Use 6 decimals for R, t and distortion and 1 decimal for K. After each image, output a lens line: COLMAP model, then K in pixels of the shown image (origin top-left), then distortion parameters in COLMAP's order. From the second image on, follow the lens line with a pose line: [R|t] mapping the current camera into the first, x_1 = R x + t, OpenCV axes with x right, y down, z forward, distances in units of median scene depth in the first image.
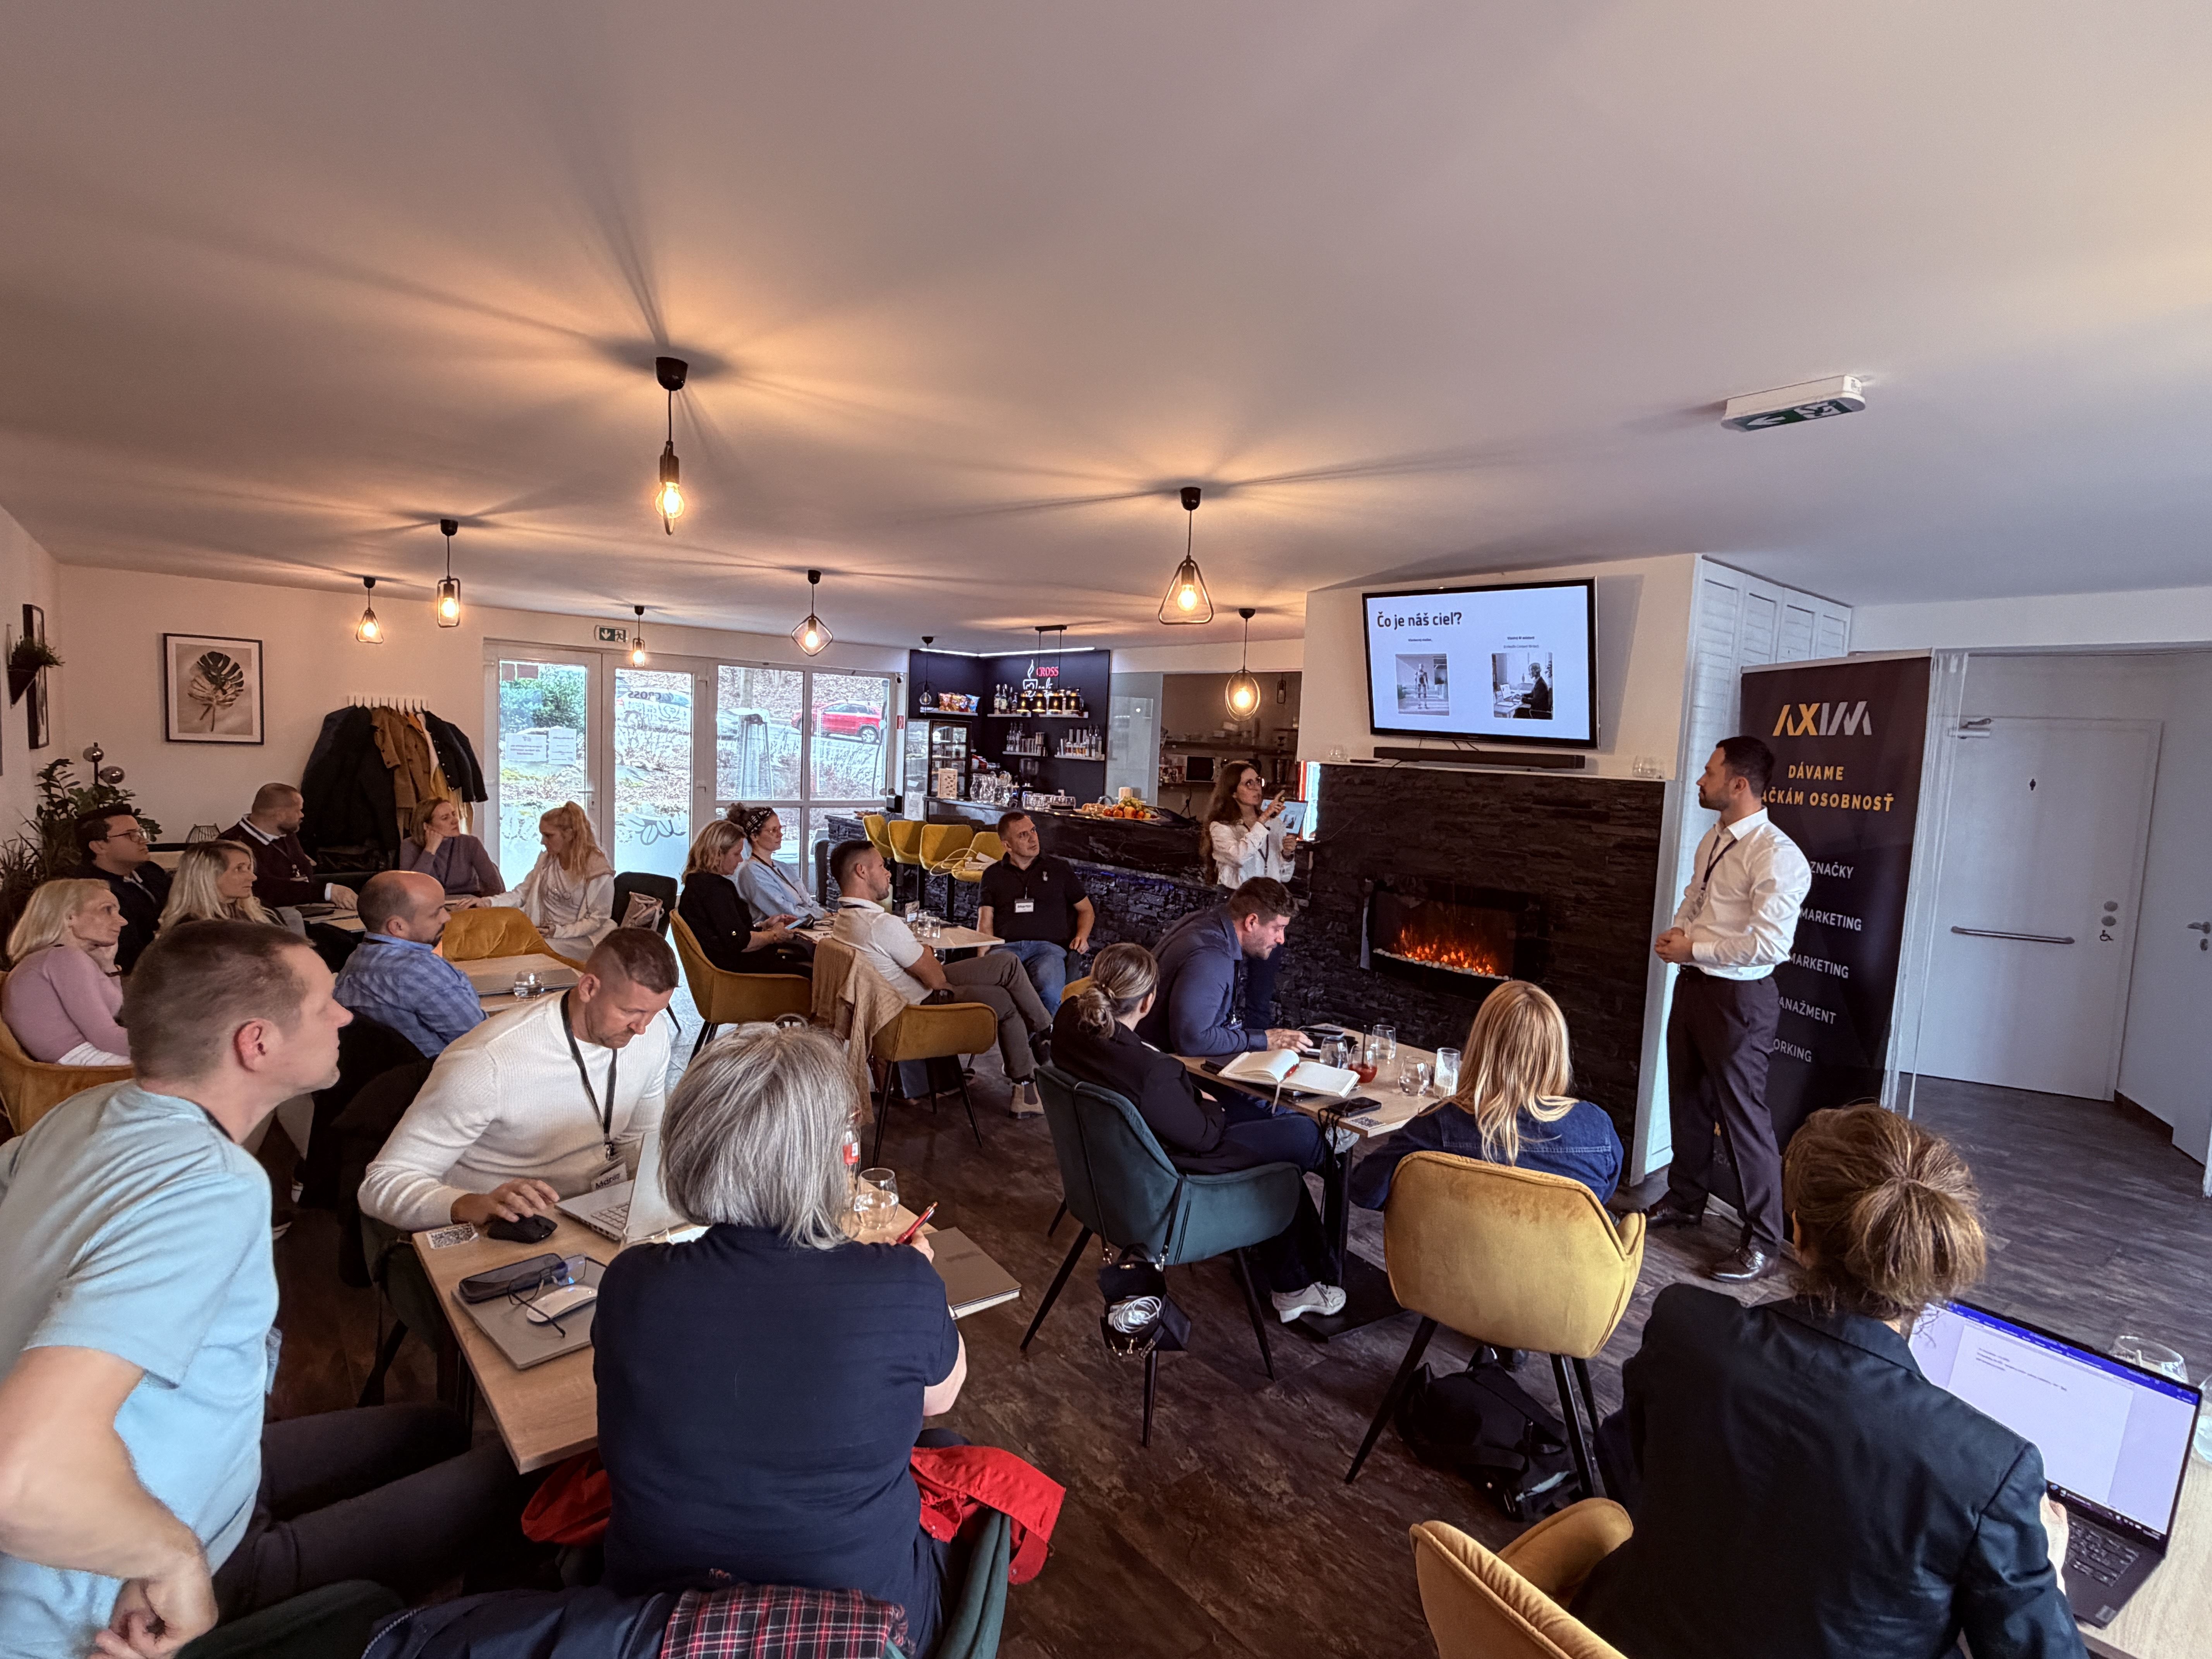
lens RADIAL K [[1098.6, 0, 1108.7], [0, 1098.6, 834.2], [0, 0, 1]] dist [-0.006419, -0.000140]
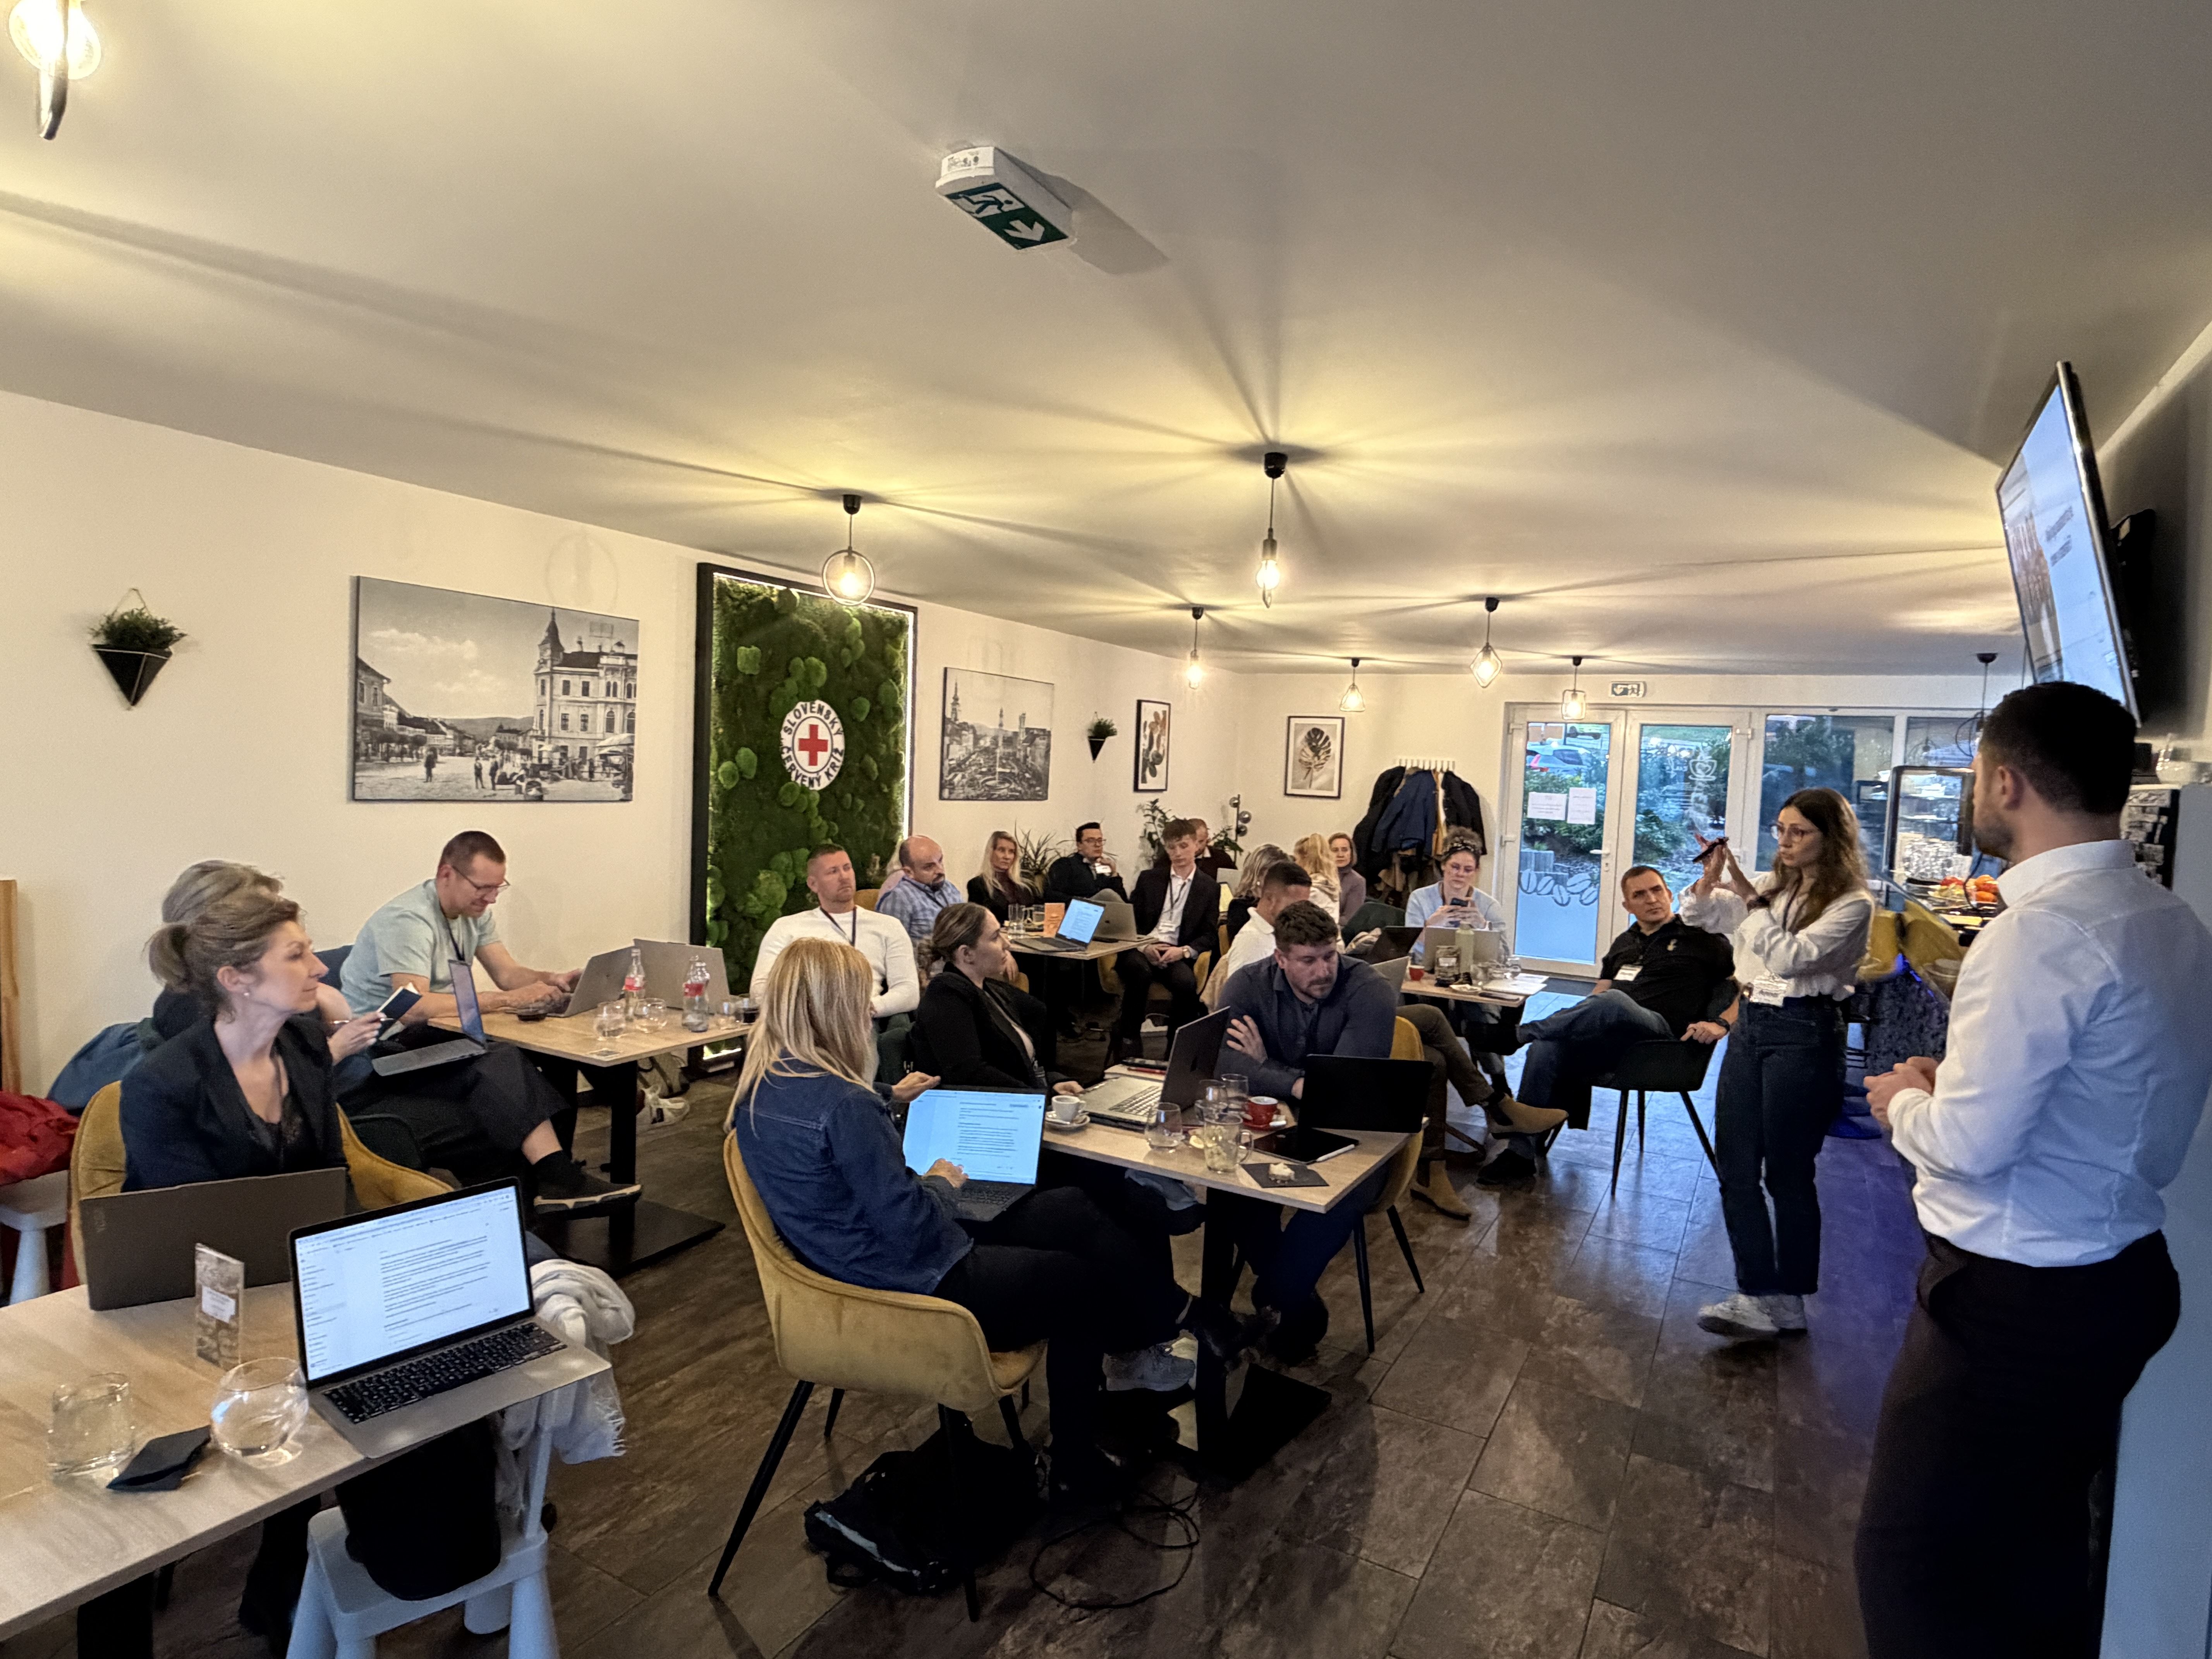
lens RADIAL K [[1211.4, 0, 1111.9], [0, 1211.4, 841.8], [0, 0, 1]] dist [-0.001886, -0.000451]
pose [[0.356095, 0.027486, -0.934045, 0.597730], [-0.106781, 0.994217, -0.011453, 0.016786], [0.928329, 0.103816, 0.356971, 0.342647]]
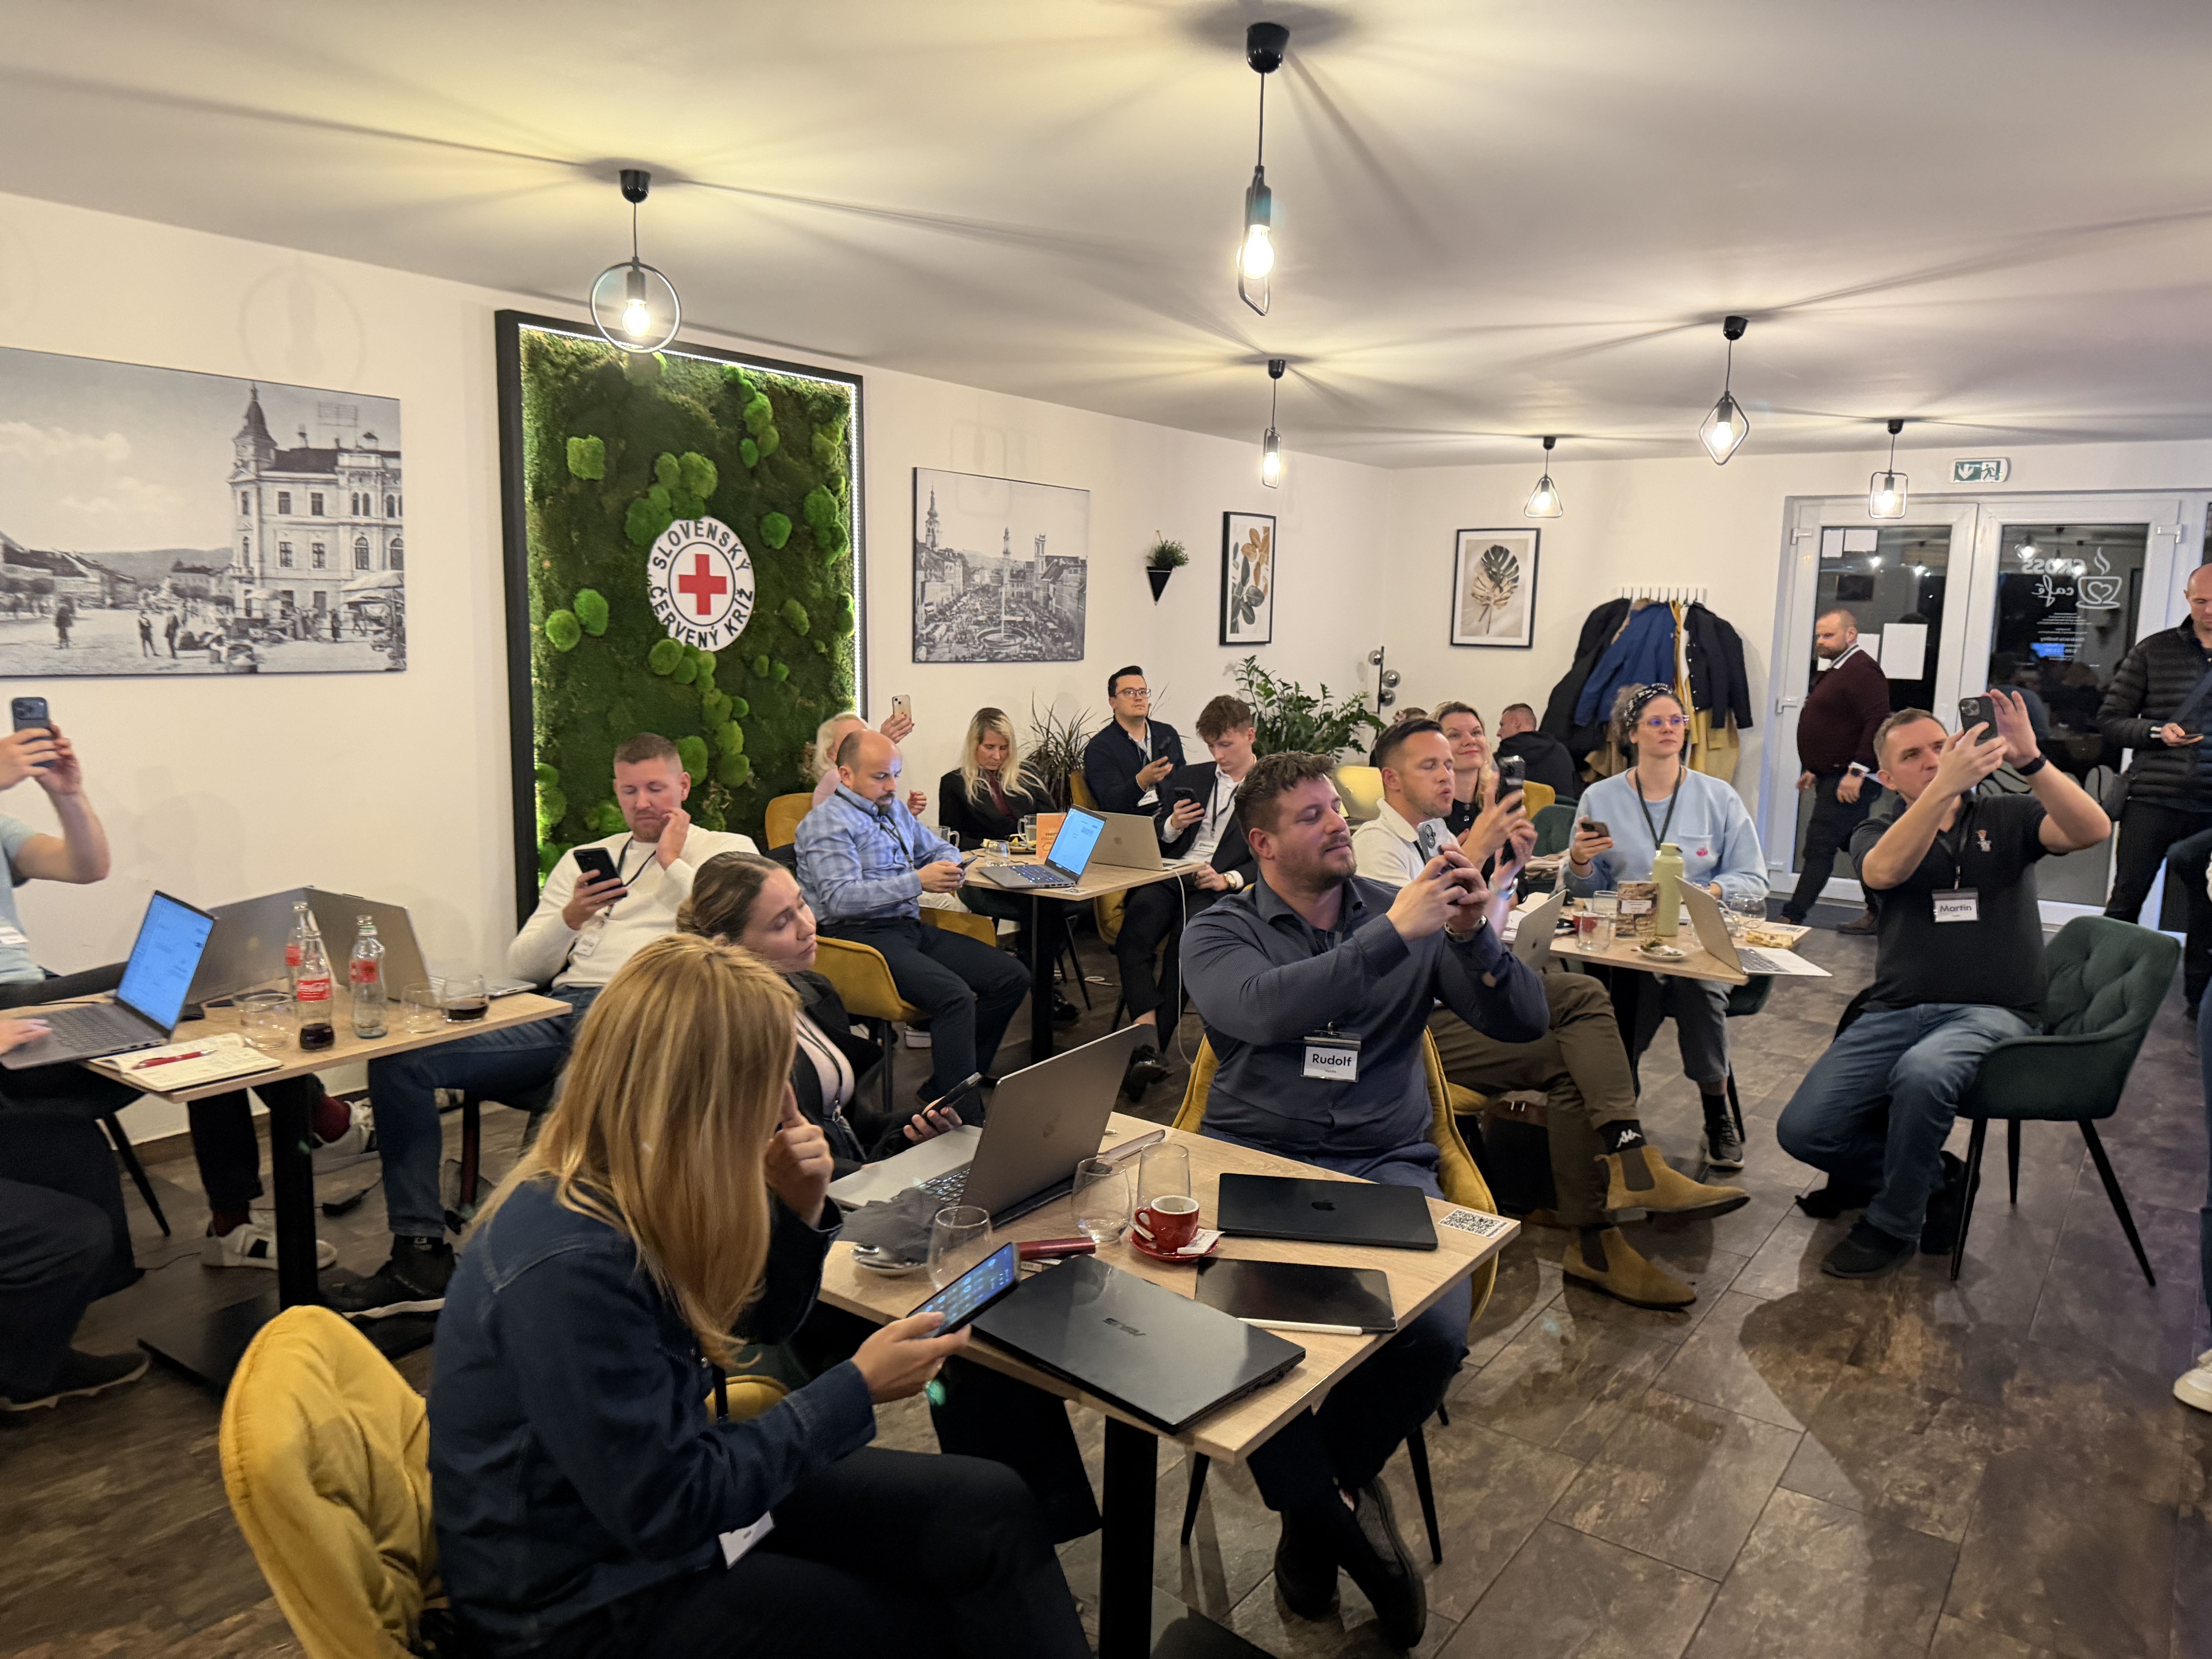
lens RADIAL K [[1561.7, 0, 1108.8], [0, 1561.7, 836.8], [0, 0, 1]] dist [0.113657, -0.176792]
pose [[0.253913, 0.098628, -0.962186, 0.493531], [-0.092247, 0.992722, 0.077415, 0.002128], [0.962818, 0.069102, 0.261163, 0.472939]]
